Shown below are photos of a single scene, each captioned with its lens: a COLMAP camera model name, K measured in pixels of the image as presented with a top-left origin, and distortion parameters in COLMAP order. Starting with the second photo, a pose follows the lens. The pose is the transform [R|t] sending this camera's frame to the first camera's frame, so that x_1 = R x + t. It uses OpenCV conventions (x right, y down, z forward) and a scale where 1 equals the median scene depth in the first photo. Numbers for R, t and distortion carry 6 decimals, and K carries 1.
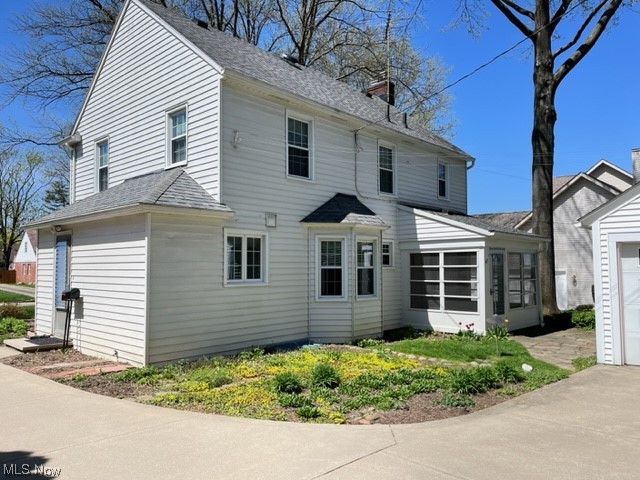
lens RADIAL K [[486.1, 0, 321.5], [0, 486.1, 244.6], [0, 0, 1]] dist [0.067560, -0.091265]
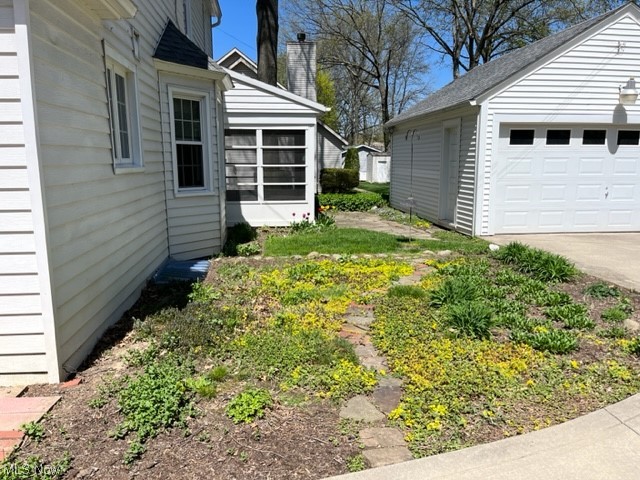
lens RADIAL K [[486.1, 0, 321.5], [0, 486.1, 244.6], [0, 0, 1]] dist [0.067560, -0.091265]
pose [[0.633034, -0.131280, 0.762912, -0.338146], [-0.037500, 0.979158, 0.199608, 0.038948], [-0.773215, -0.154968, 0.614917, 0.411686]]
